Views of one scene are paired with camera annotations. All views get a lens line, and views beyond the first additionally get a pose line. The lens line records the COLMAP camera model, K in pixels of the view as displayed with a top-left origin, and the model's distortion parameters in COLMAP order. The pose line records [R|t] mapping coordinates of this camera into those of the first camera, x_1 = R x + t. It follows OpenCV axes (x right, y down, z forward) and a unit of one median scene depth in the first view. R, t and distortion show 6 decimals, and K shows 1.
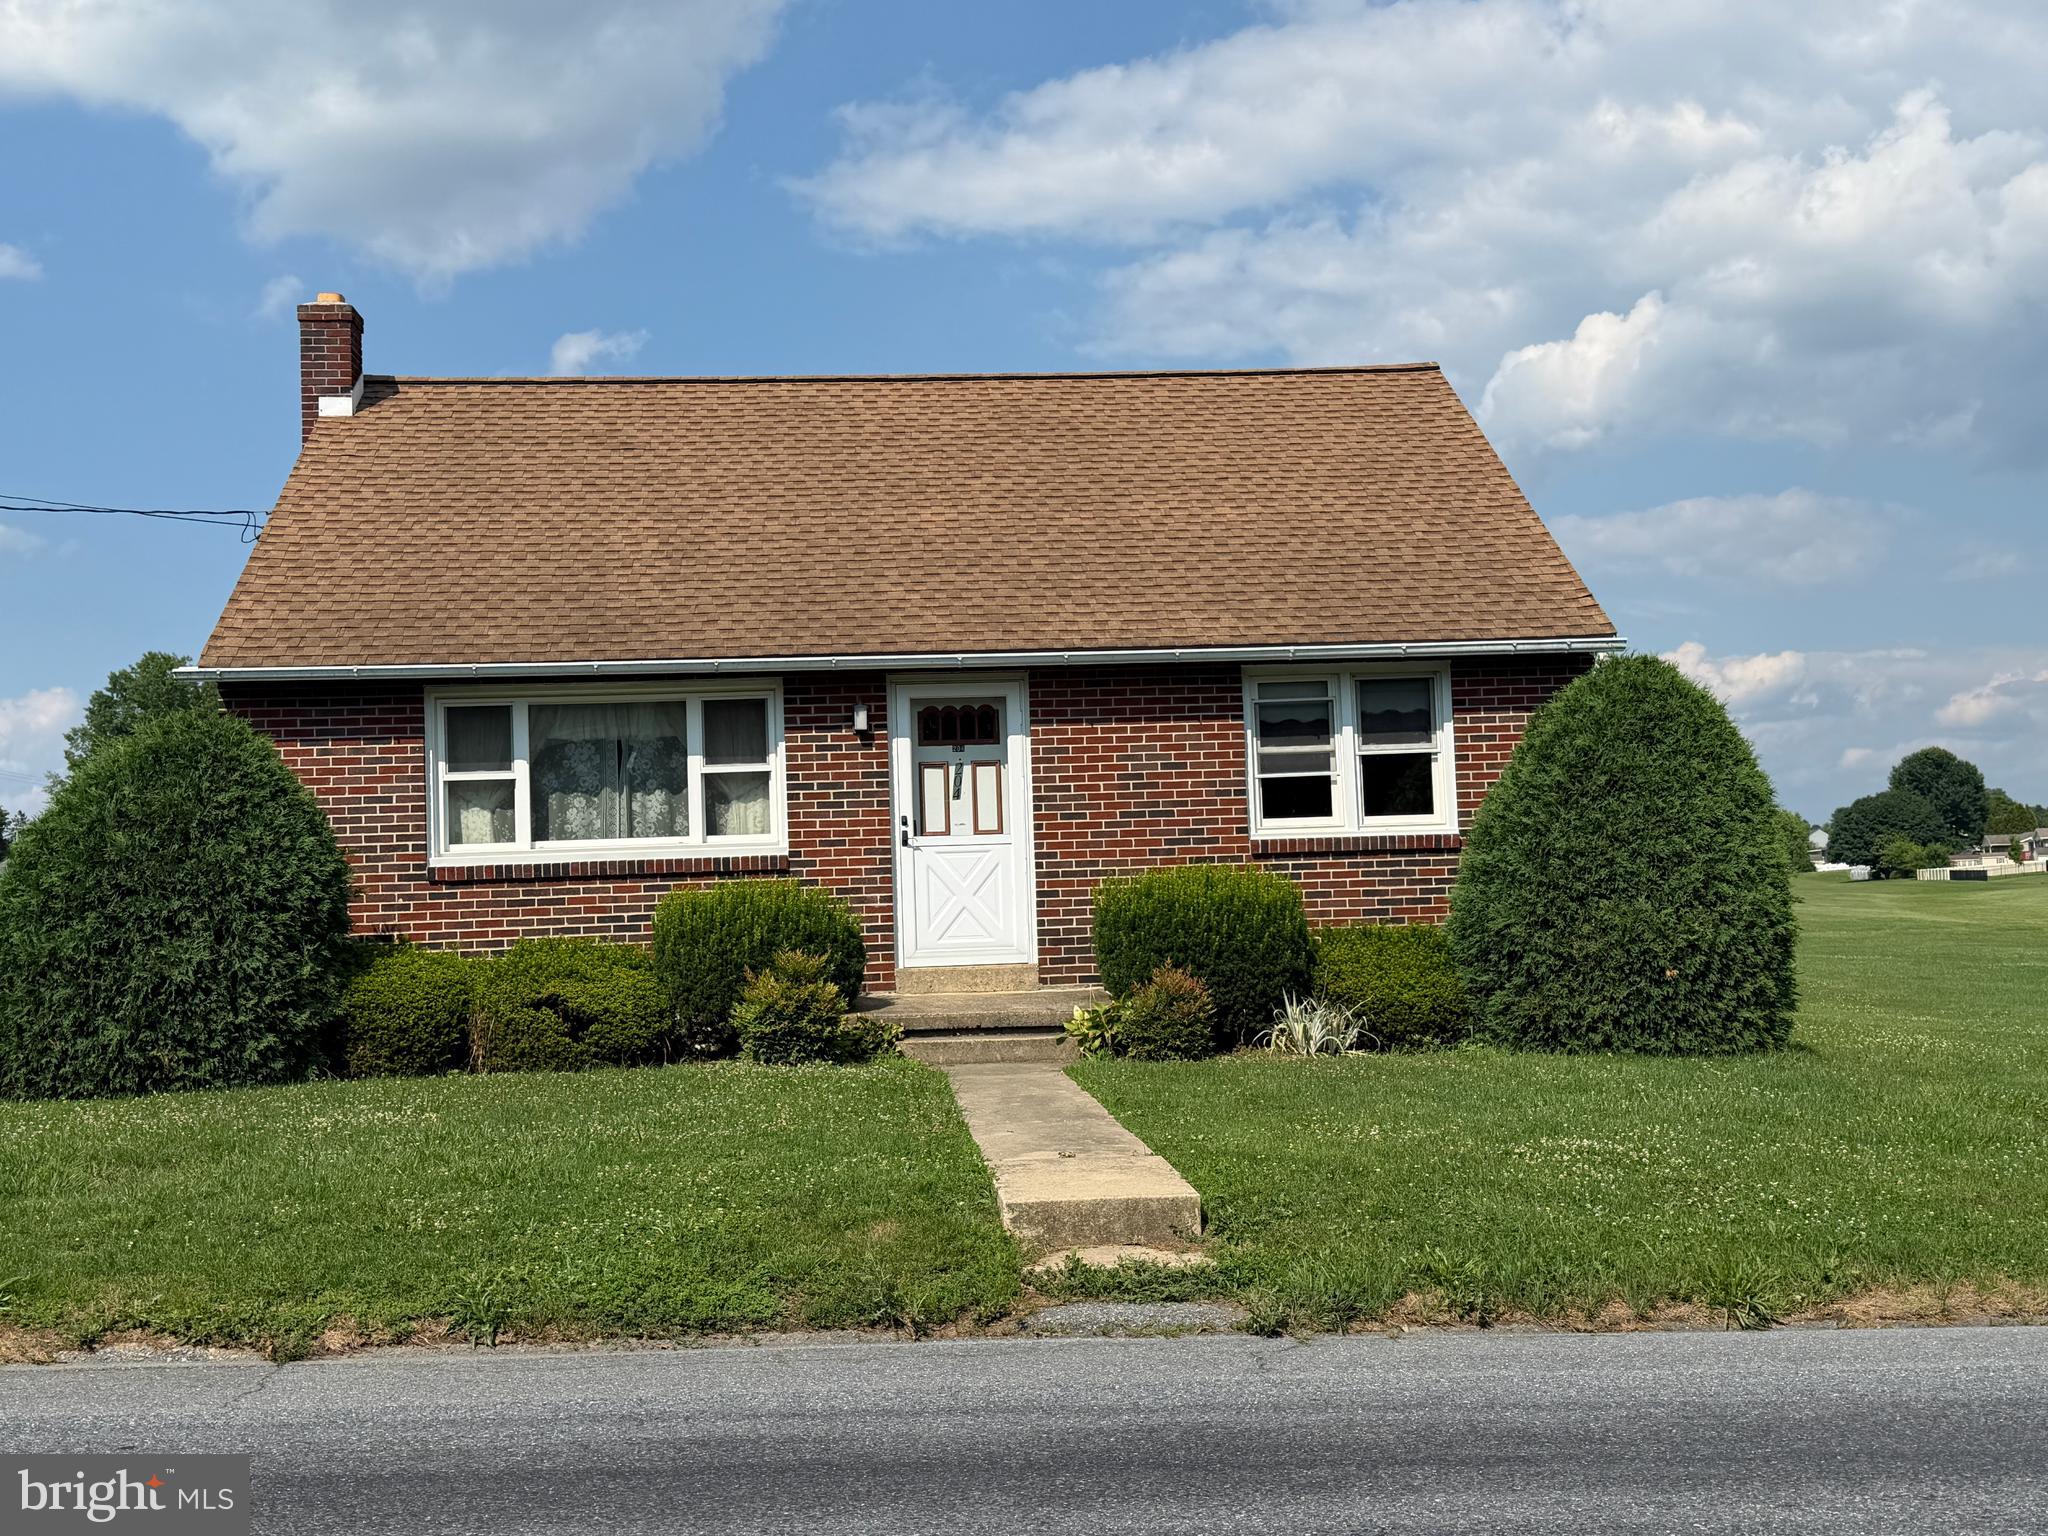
lens RADIAL K [[2250.9, 0, 1024.0], [0, 2250.9, 768.0], [0, 0, 1]] dist [-0.131376, 1.076954]
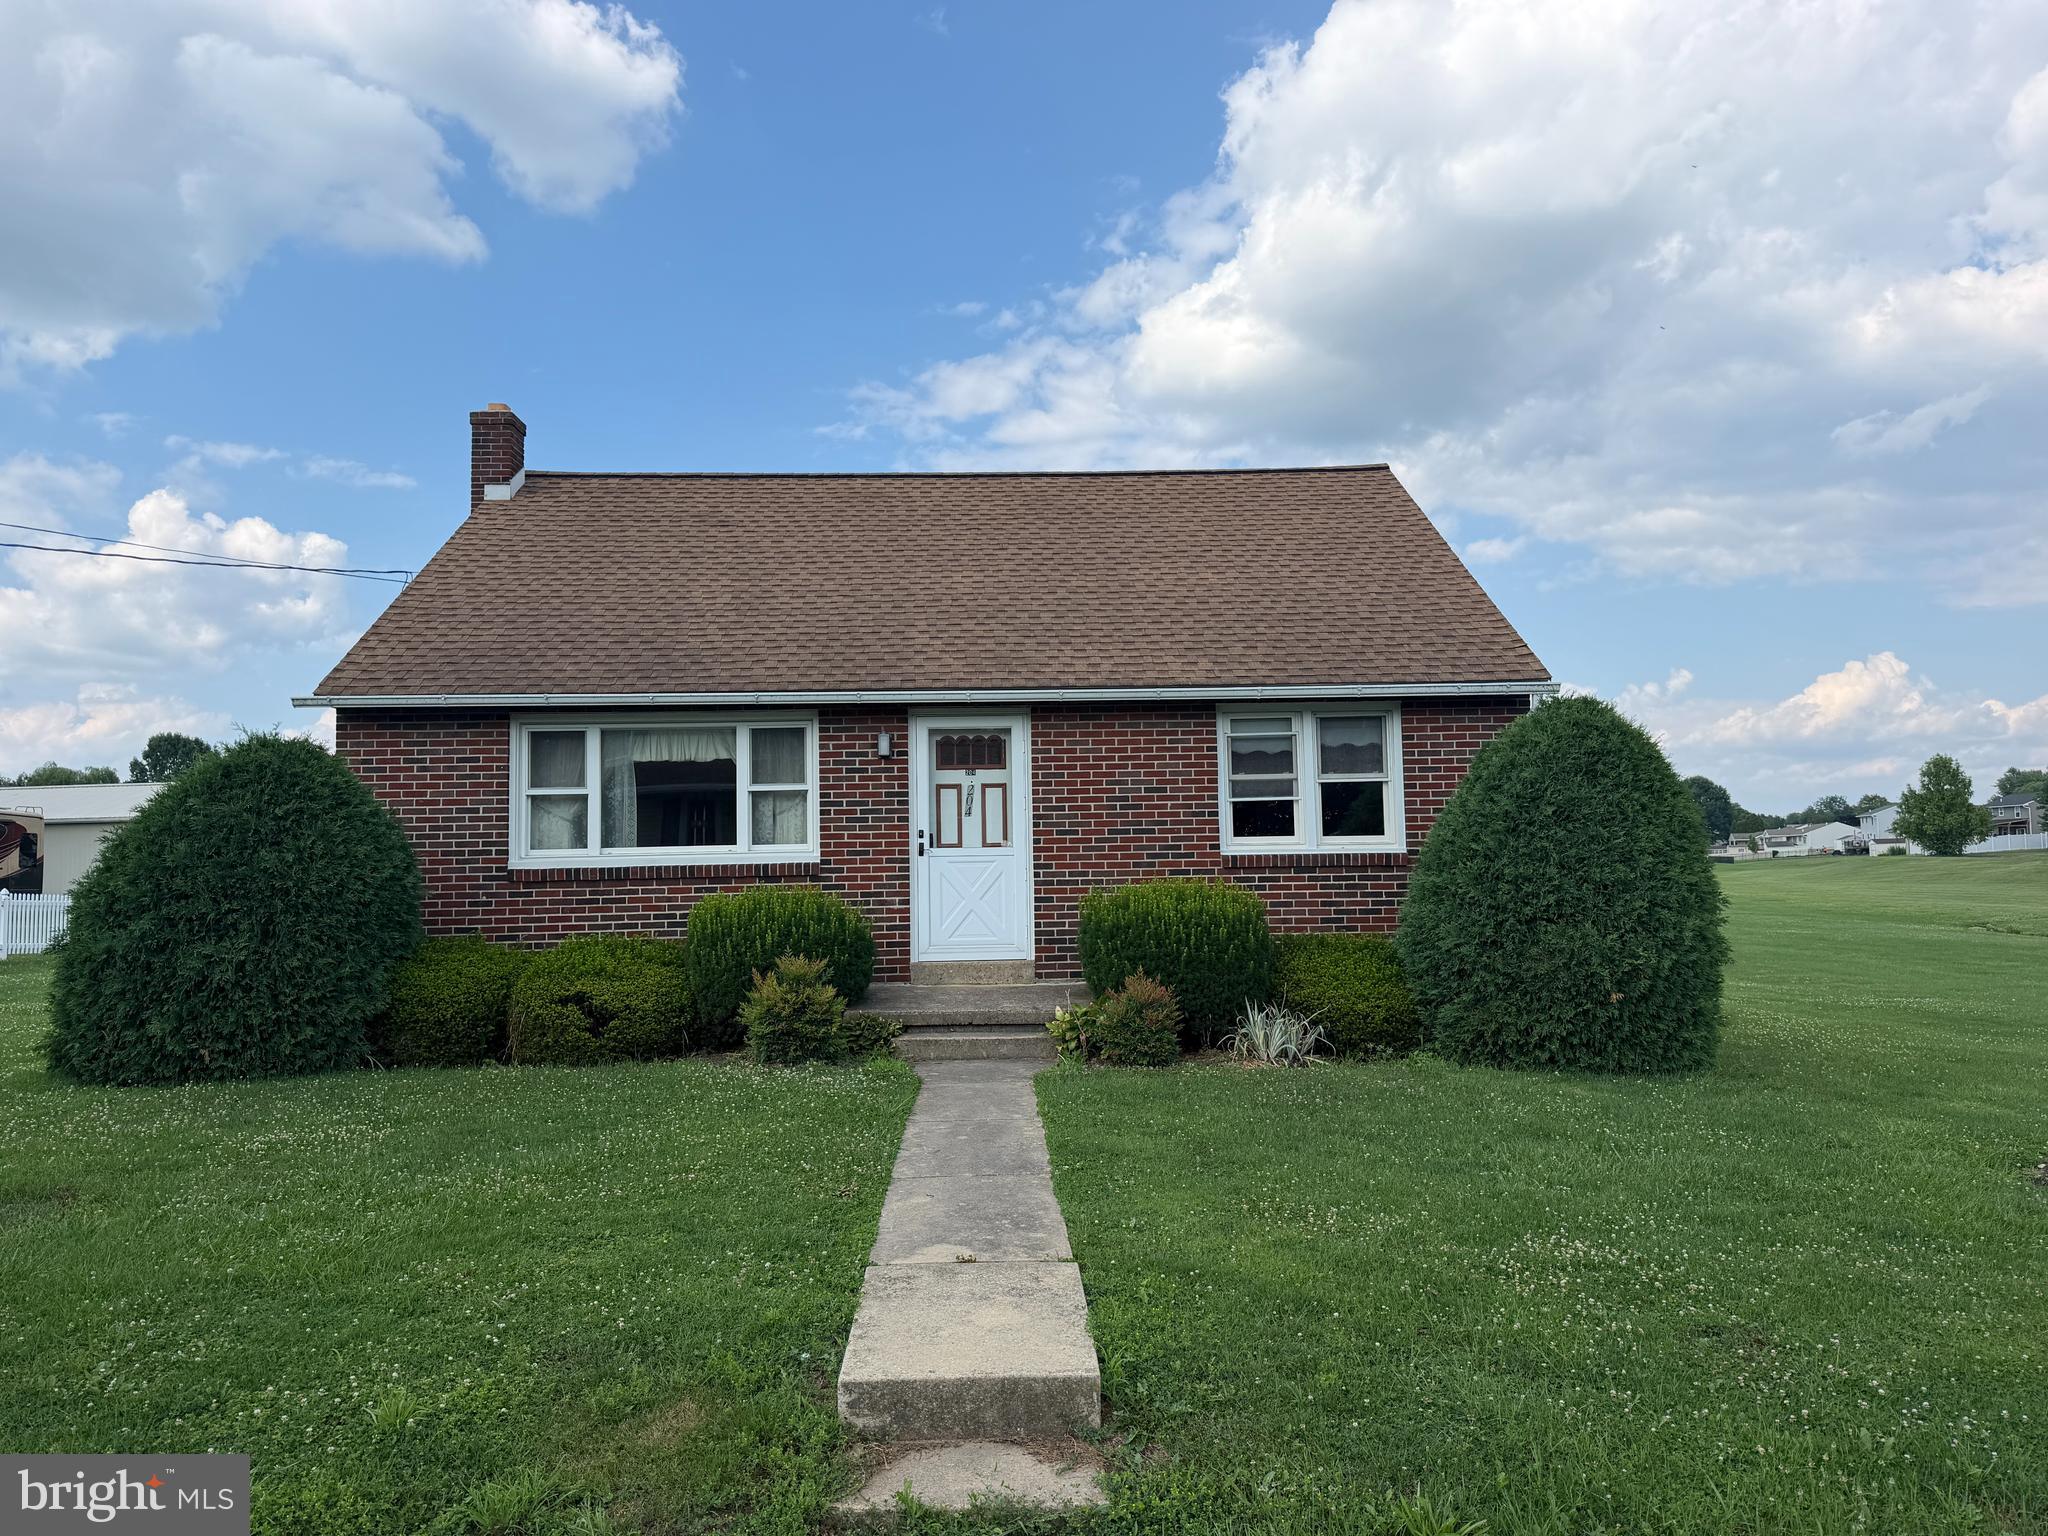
lens RADIAL K [[1427.3, 0, 1024.0], [0, 1427.3, 768.0], [0, 0, 1]] dist [0.022361, -0.002722]
pose [[0.998357, 0.012513, -0.055925, 0.040831], [-0.012998, 0.999881, -0.008317, -0.005368], [0.055815, 0.009031, 0.998400, 0.270698]]
